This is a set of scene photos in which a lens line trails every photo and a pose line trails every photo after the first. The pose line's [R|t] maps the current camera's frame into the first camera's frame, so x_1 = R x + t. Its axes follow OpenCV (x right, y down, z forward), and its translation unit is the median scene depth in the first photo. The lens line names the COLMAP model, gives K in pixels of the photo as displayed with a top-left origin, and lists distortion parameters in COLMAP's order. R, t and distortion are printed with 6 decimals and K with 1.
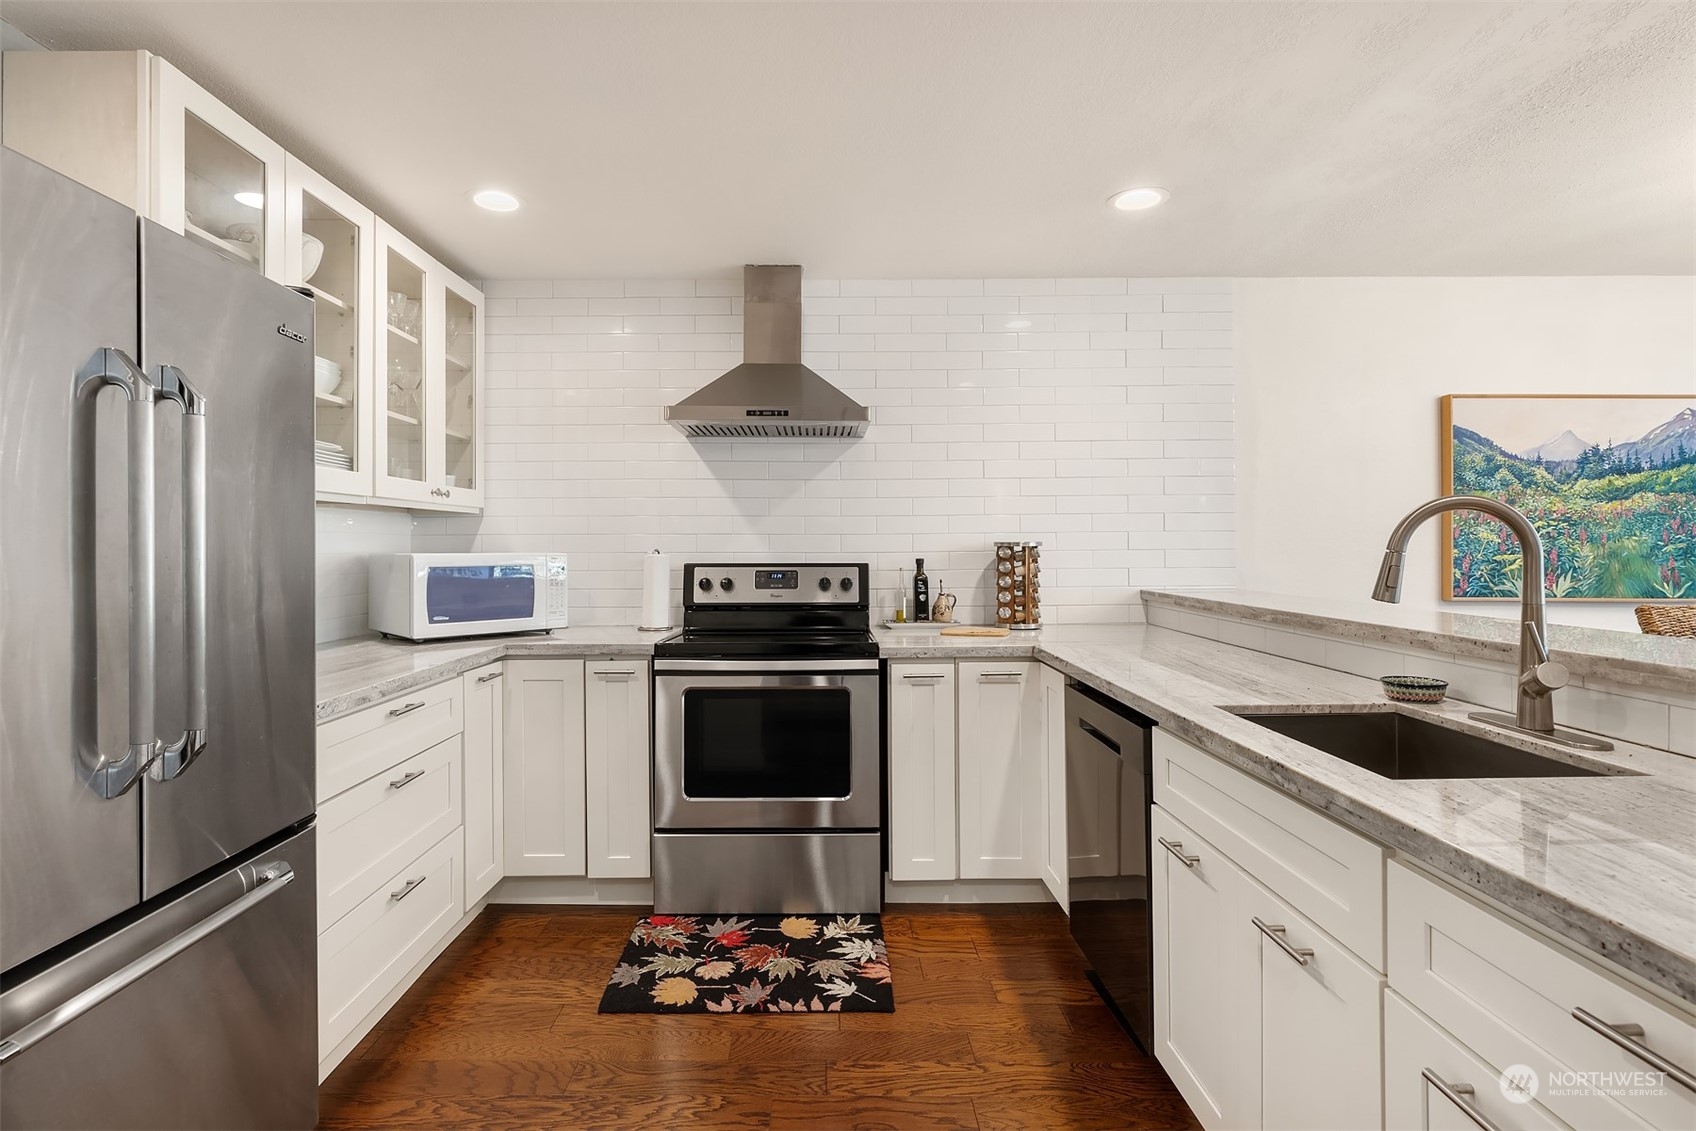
lens RADIAL K [[843.3, 0, 842.0], [0, 843.3, 542.0], [0, 0, 1]] dist [-0.005443, -0.001008]
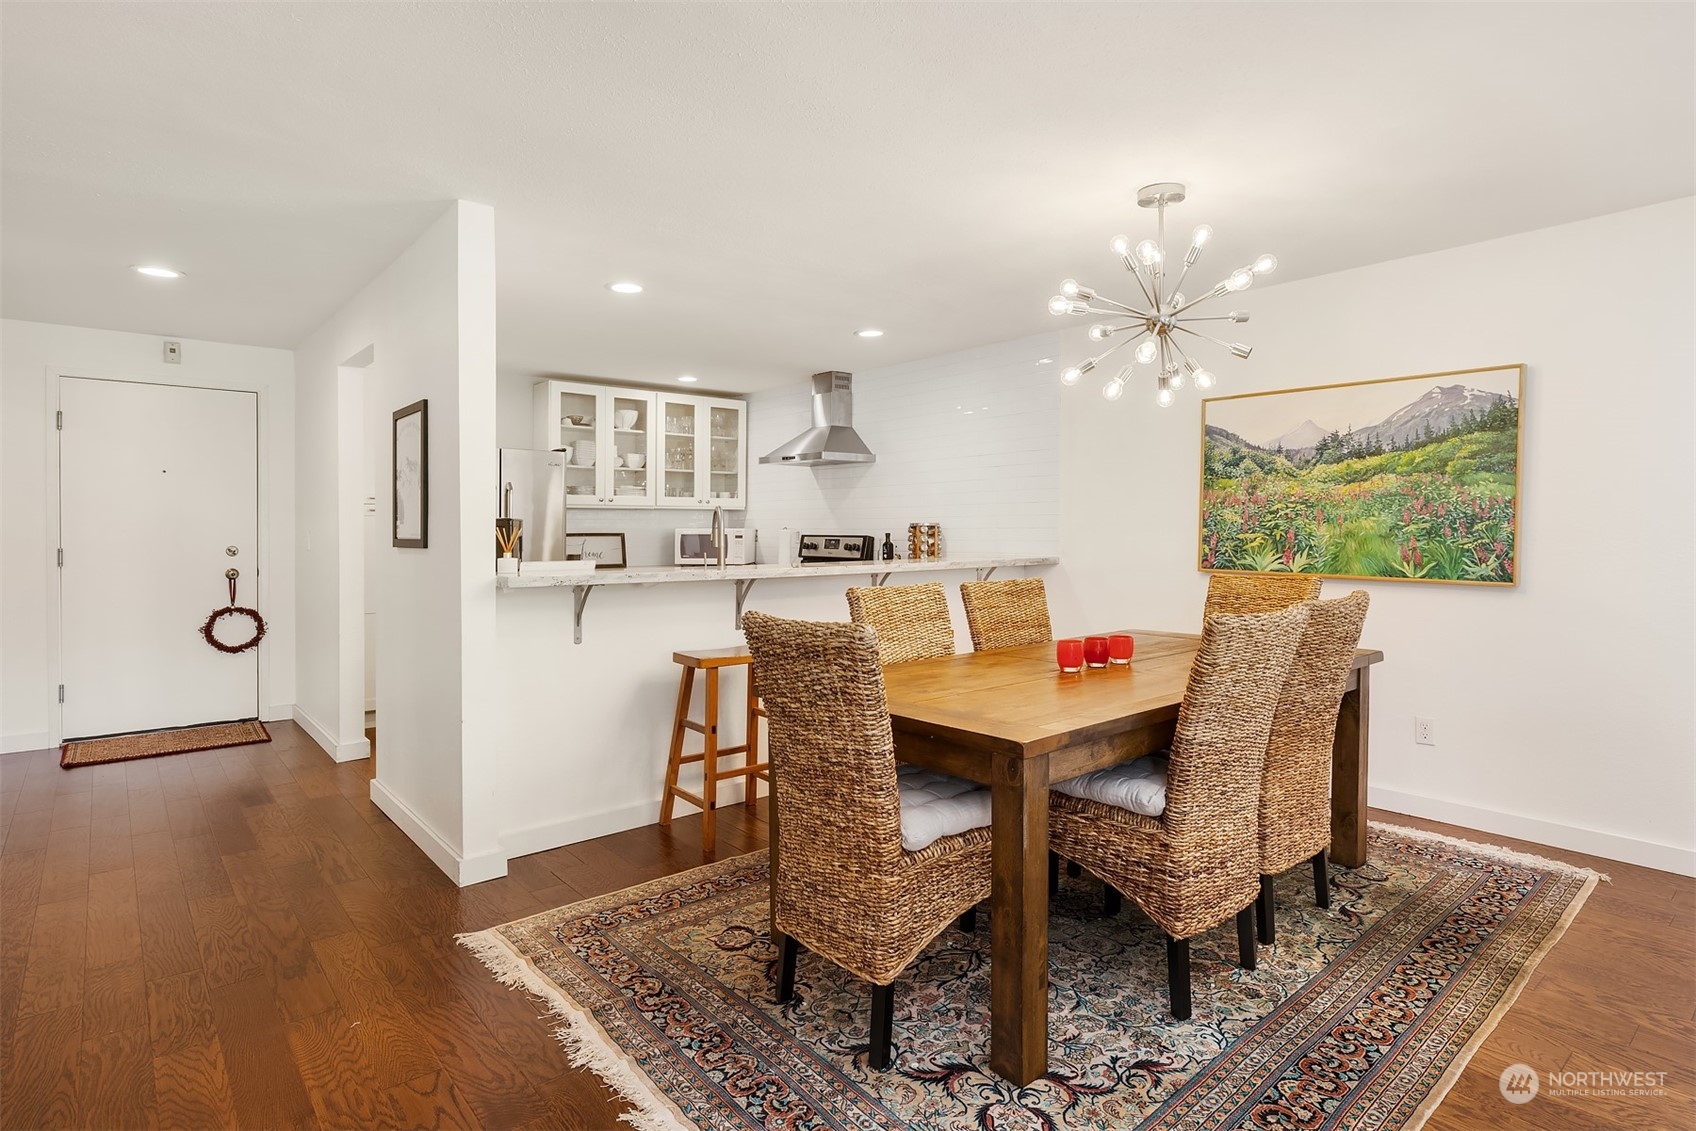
lens RADIAL K [[937.9, 0, 848.0], [0, 937.9, 565.5], [0, 0, 1]] dist [-0.019922, -0.000005]
pose [[0.633667, 0.032246, -0.772934, 1.431094], [-0.003717, 0.999246, 0.038640, 0.011390], [0.773597, -0.021611, 0.633309, -0.237696]]
